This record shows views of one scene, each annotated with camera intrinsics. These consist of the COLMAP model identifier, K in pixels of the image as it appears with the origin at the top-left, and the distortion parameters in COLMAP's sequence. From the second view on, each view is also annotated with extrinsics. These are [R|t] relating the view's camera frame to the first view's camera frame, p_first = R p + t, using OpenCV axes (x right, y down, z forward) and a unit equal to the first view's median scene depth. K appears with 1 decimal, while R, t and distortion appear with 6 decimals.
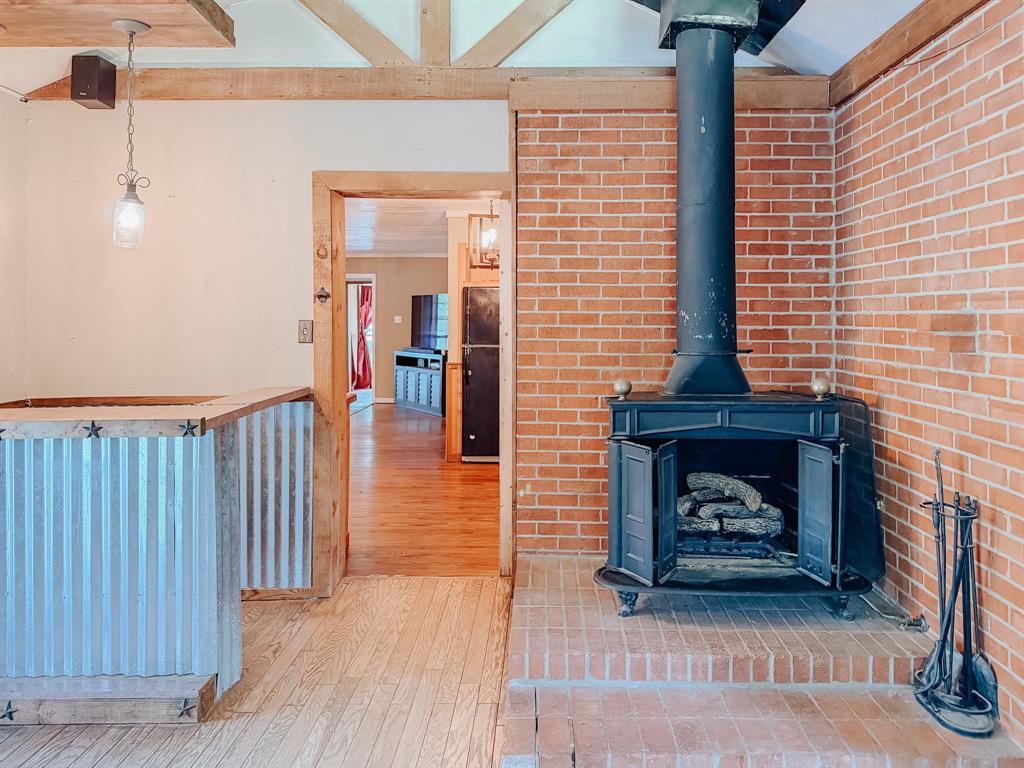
lens RADIAL K [[719.7, 0, 516.0], [0, 719.7, 319.5], [0, 0, 1]] dist [0.044849, -0.042572]
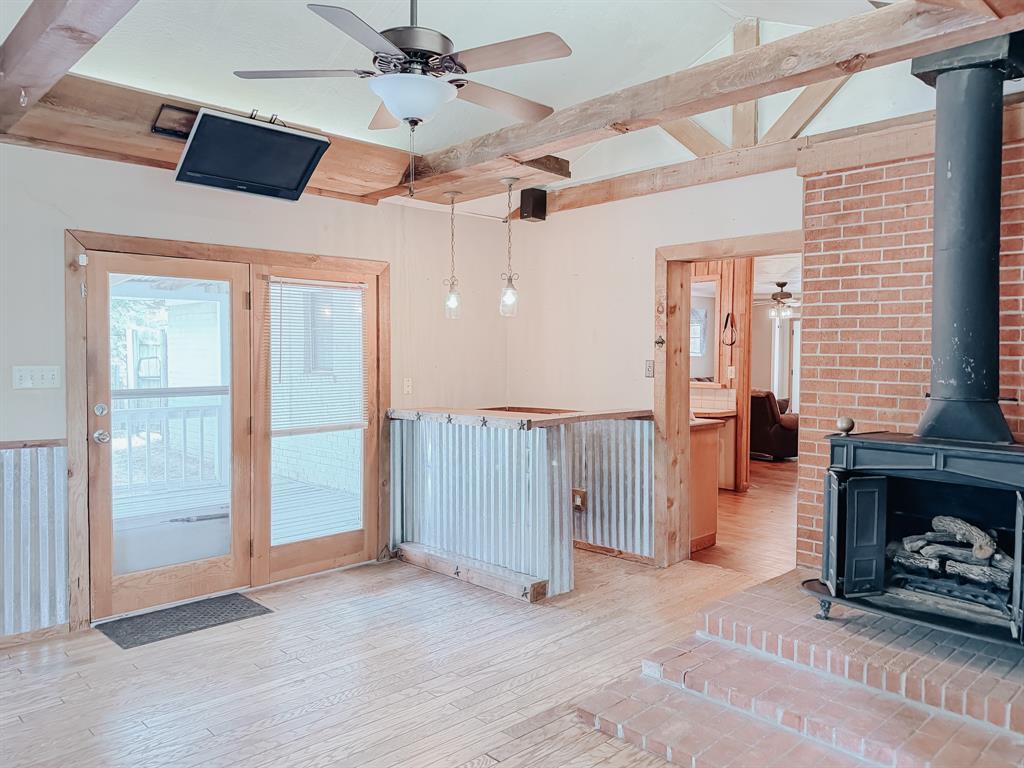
lens RADIAL K [[719.7, 0, 519.3], [0, 719.7, 386.5], [0, 0, 1]] dist [0.044849, -0.042572]
pose [[0.710670, 0.037615, -0.702519, 0.508059], [-0.003808, 0.998761, 0.049625, -0.016297], [0.703515, -0.032591, 0.709933, -0.128861]]
